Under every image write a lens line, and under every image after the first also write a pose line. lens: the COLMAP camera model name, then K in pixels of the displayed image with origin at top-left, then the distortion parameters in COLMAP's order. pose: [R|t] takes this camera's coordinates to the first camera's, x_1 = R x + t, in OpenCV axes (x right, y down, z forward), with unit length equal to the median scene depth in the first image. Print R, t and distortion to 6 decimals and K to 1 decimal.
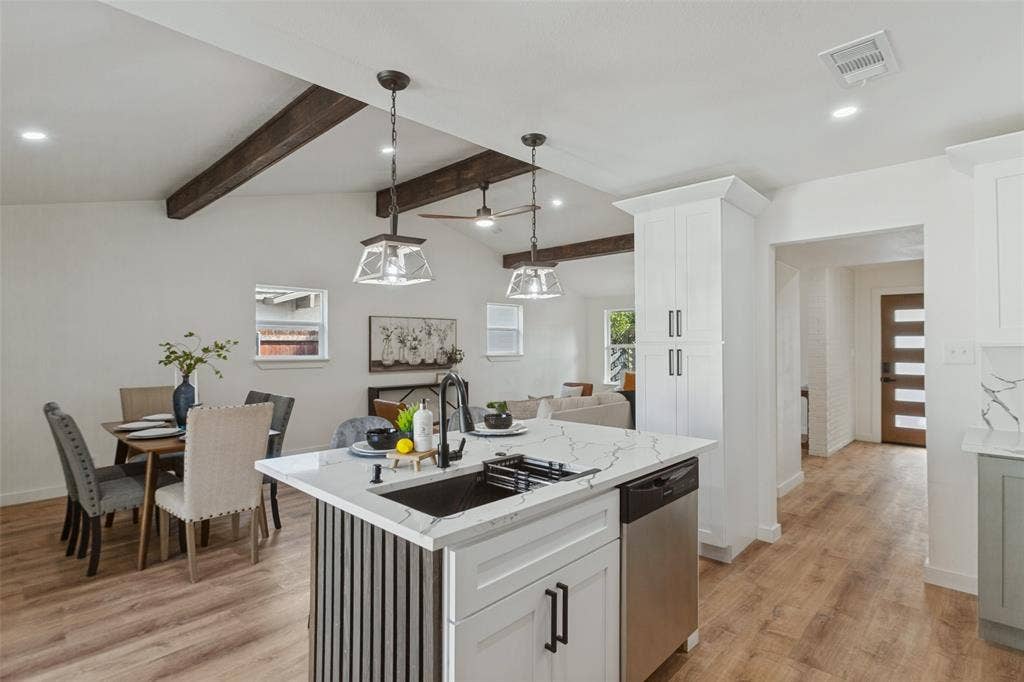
lens RADIAL K [[507.3, 0, 513.5], [0, 507.3, 342.0], [0, 0, 1]] dist [-0.001765, 0.000679]
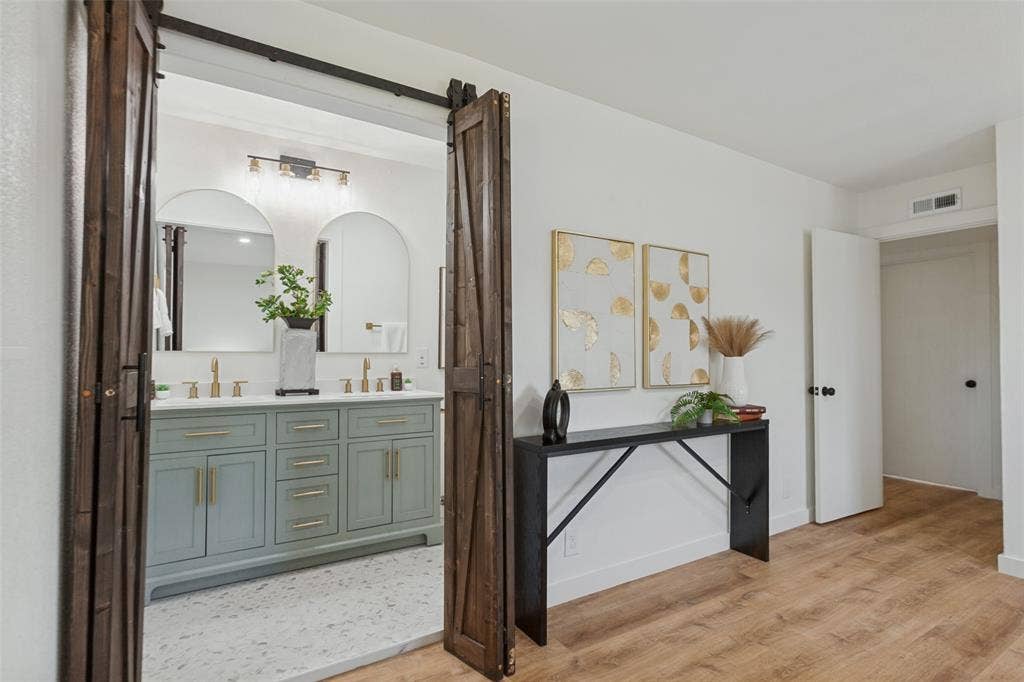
lens RADIAL K [[513.8, 0, 510.0], [0, 513.8, 340.8], [0, 0, 1]] dist [0.000654, 0.001365]
pose [[0.973760, 0.001393, -0.227572, -0.430183], [-0.004434, 0.999908, -0.012854, 0.067899], [0.227533, 0.013525, 0.973676, 1.439594]]
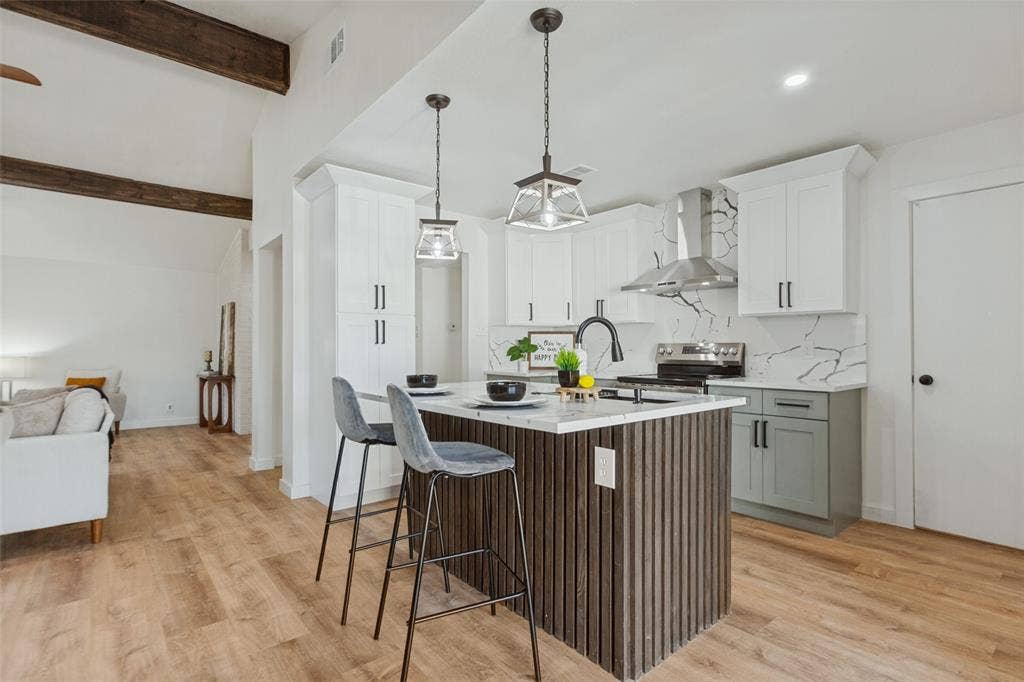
lens RADIAL K [[499.4, 0, 525.0], [0, 499.4, 341.9], [0, 0, 1]] dist [0.000794, 0.002664]
pose [[0.097956, 0.013890, 0.995094, -0.729076], [-0.001987, 0.999903, -0.013761, 0.075884], [-0.995189, -0.000630, 0.097974, 0.575301]]
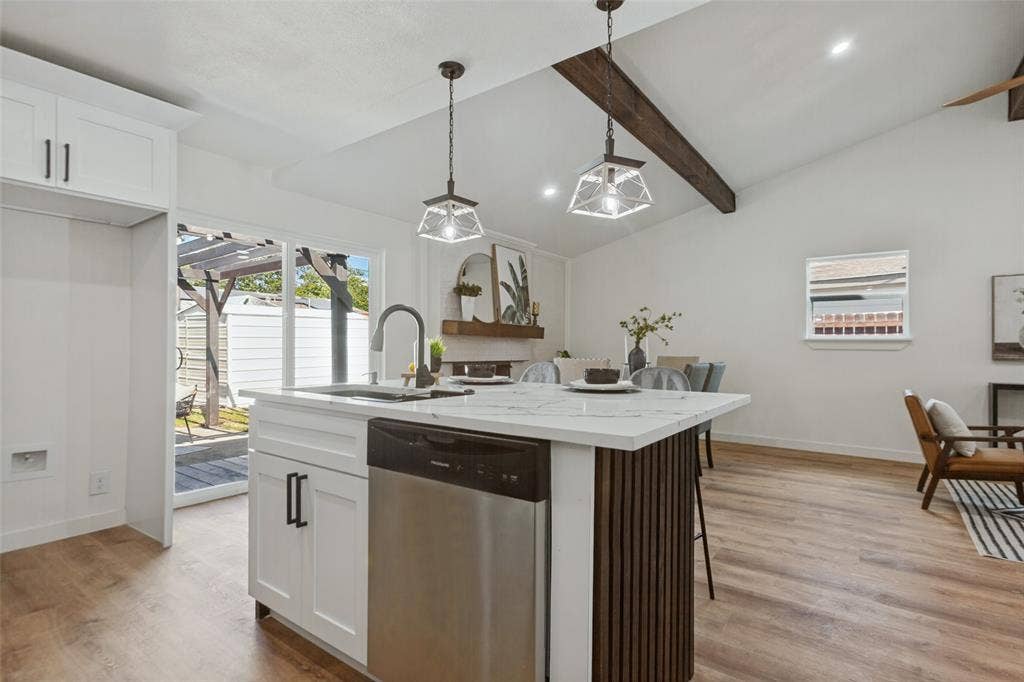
lens RADIAL K [[499.2, 0, 513.4], [0, 499.2, 342.3], [0, 0, 1]] dist [-0.002396, 0.000613]
pose [[0.125825, -0.007775, -0.992022, 0.578272], [-0.001400, 0.999967, -0.008015, 0.085623], [0.992051, 0.002397, 0.125810, 0.607317]]
